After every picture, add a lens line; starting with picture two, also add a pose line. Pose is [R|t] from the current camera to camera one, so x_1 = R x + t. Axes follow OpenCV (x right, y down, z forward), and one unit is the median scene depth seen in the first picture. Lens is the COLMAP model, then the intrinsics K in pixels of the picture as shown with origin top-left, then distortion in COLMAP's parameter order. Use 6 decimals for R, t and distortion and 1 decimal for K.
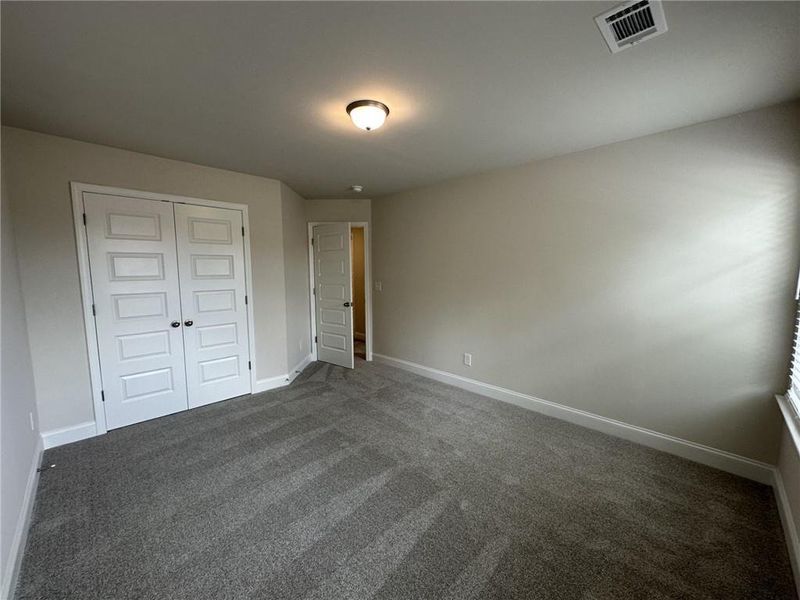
lens RADIAL K [[319.4, 0, 398.8], [0, 319.4, 304.7], [0, 0, 1]] dist [-0.001915, 0.000942]
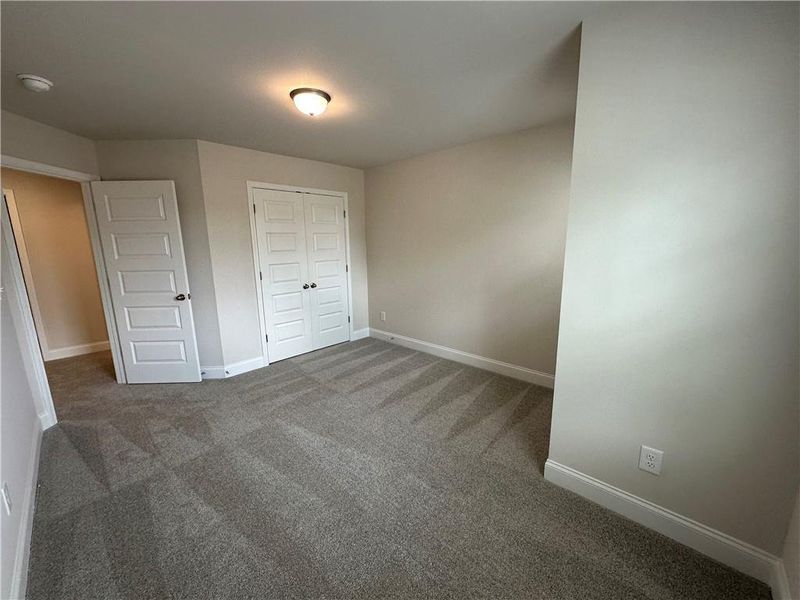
lens RADIAL K [[319.4, 0, 402.6], [0, 319.4, 301.7], [0, 0, 1]] dist [-0.001915, 0.000942]
pose [[0.999437, -0.021493, 0.025750, -0.324153], [0.019582, 0.997191, 0.072298, 0.035353], [-0.027231, -0.071753, 0.997051, -0.328001]]
